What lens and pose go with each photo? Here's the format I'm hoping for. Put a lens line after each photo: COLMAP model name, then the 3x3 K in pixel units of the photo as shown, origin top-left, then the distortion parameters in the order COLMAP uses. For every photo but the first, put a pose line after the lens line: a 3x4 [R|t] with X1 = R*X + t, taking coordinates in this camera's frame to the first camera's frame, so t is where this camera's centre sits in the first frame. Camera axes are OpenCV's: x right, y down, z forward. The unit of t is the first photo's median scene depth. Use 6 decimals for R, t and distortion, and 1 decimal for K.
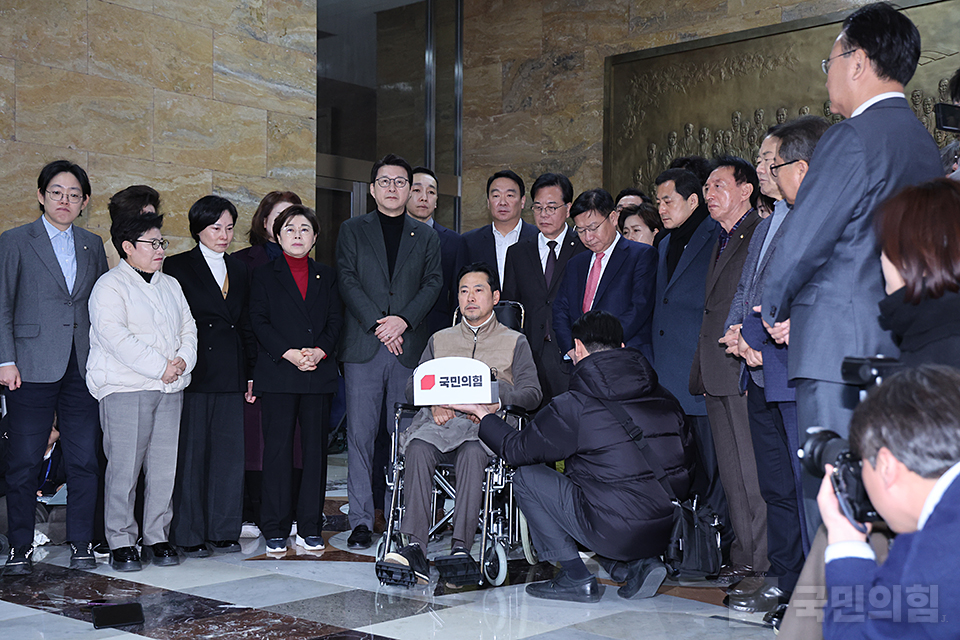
lens RADIAL K [[1307.8, 0, 480.0], [0, 1307.8, 320.0], [0, 0, 1]] dist [0.290151, -0.002867]
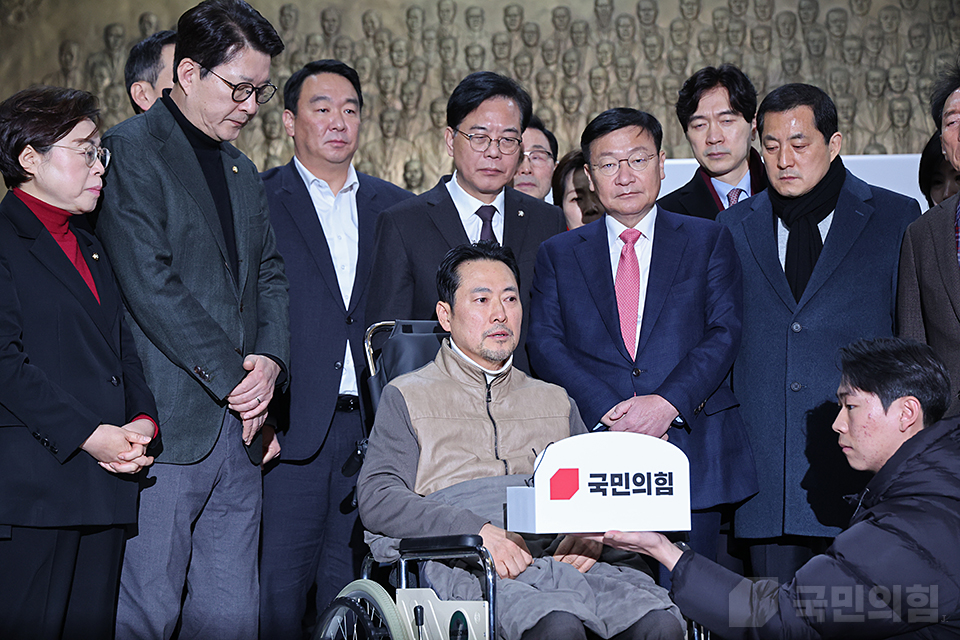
lens RADIAL K [[2114.2, 0, 480.0], [0, 2114.2, 320.0], [0, 0, 1]] dist [0.803602, -4.116633]
pose [[0.818991, 0.023901, 0.573308, -0.419816], [-0.007019, 0.999475, -0.031640, 0.010126], [-0.573763, 0.021889, 0.818729, 0.326365]]
